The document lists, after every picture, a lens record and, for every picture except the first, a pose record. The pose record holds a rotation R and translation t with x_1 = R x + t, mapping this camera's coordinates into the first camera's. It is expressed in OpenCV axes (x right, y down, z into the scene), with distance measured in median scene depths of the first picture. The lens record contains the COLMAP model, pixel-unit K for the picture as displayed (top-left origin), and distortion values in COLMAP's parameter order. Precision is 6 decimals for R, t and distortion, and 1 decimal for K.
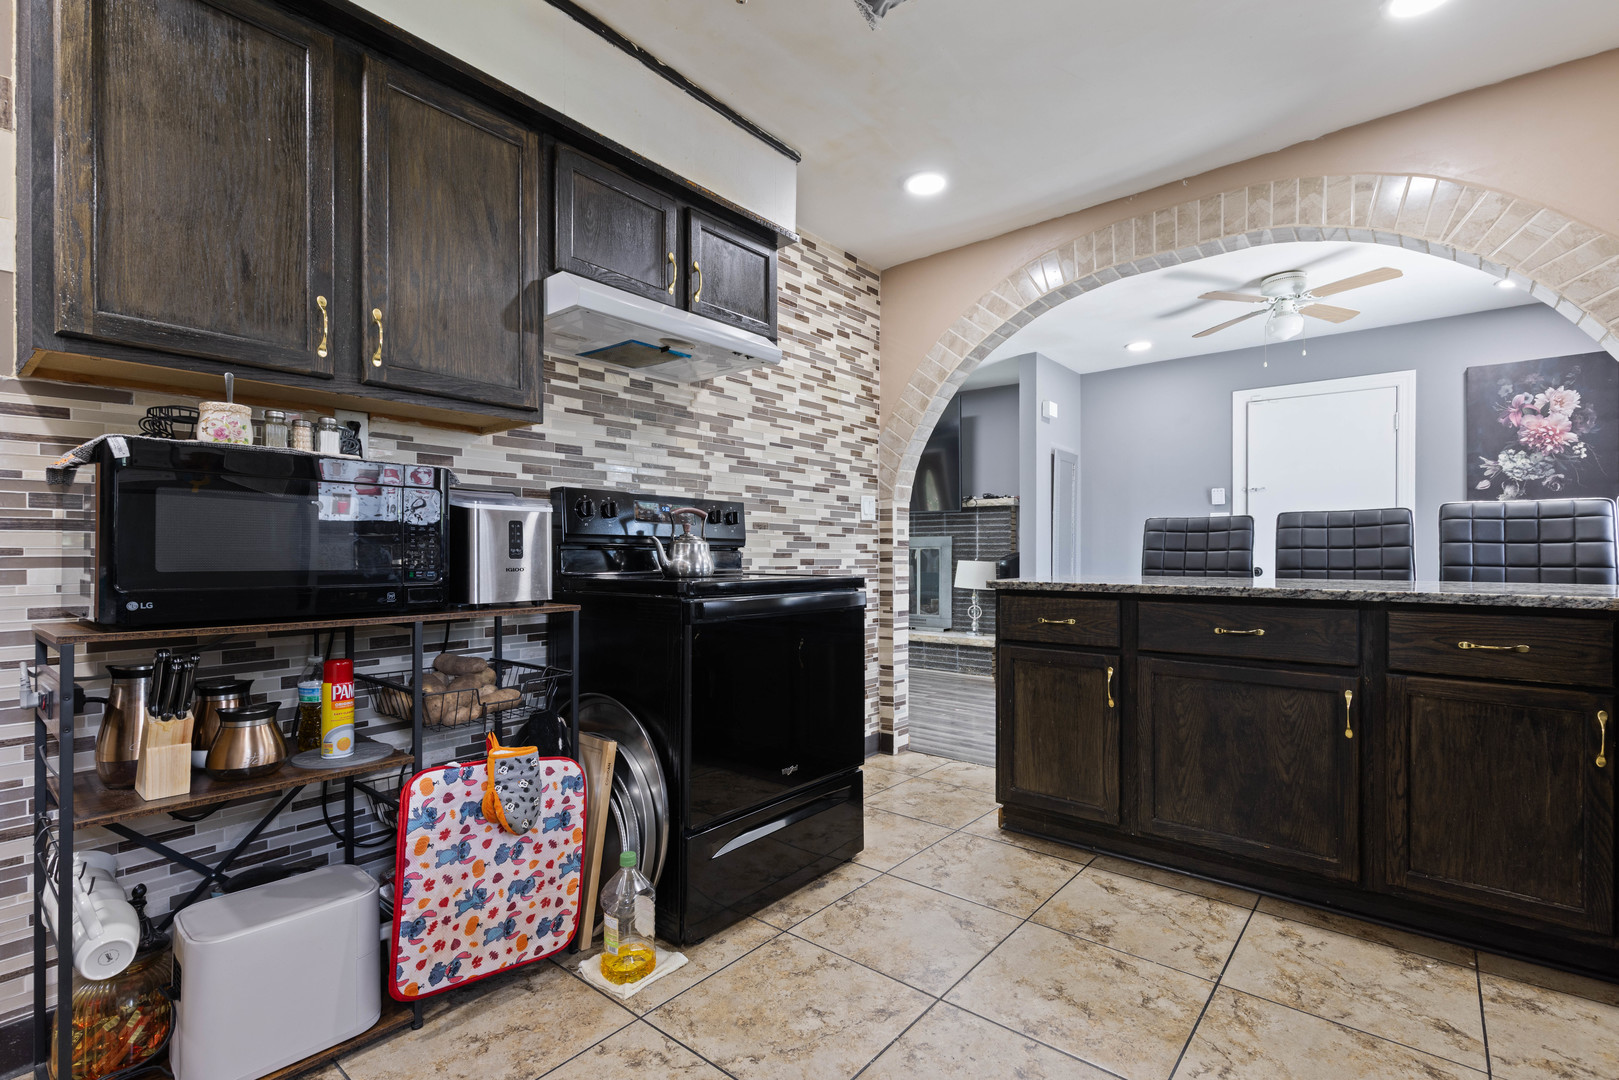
lens RADIAL K [[731.0, 0, 819.8], [0, 731.0, 522.2], [0, 0, 1]] dist [-0.003334, -0.000163]
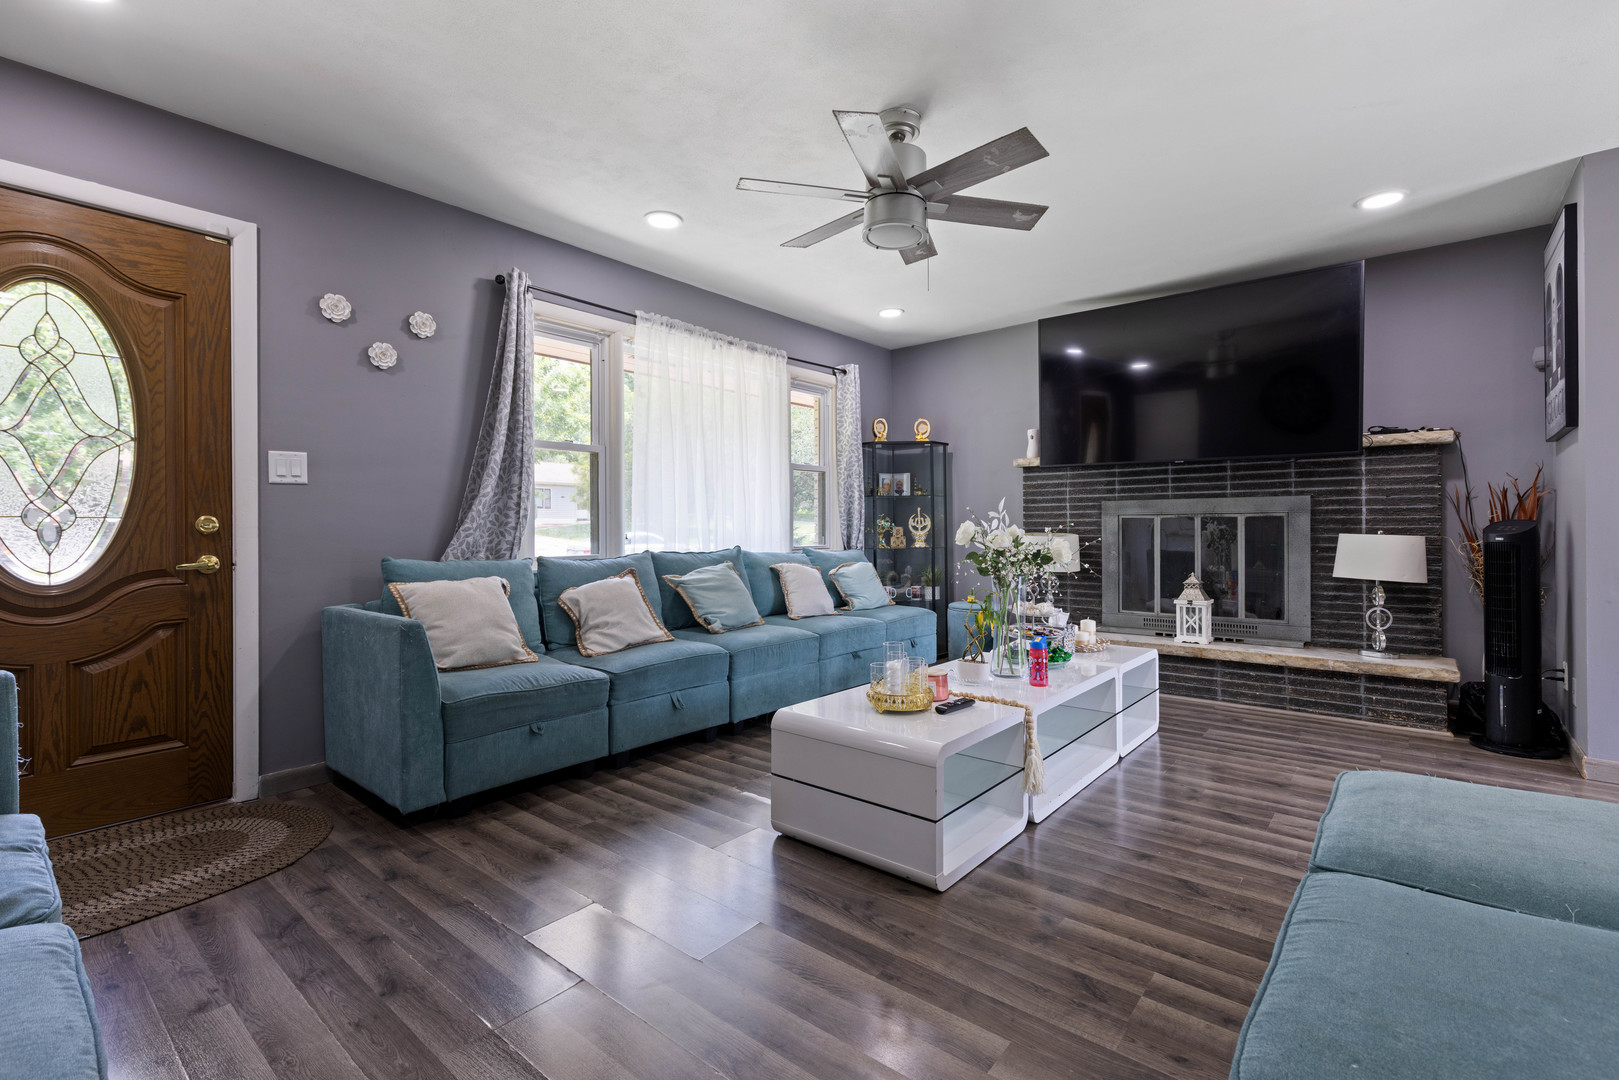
lens RADIAL K [[731.0, 0, 819.8], [0, 731.0, 522.2], [0, 0, 1]] dist [-0.003334, -0.000163]
pose [[0.999993, -0.001575, 0.003475, -0.252258], [0.001441, 0.999269, 0.038190, 0.018567], [-0.003533, -0.038184, 0.999264, 0.392593]]
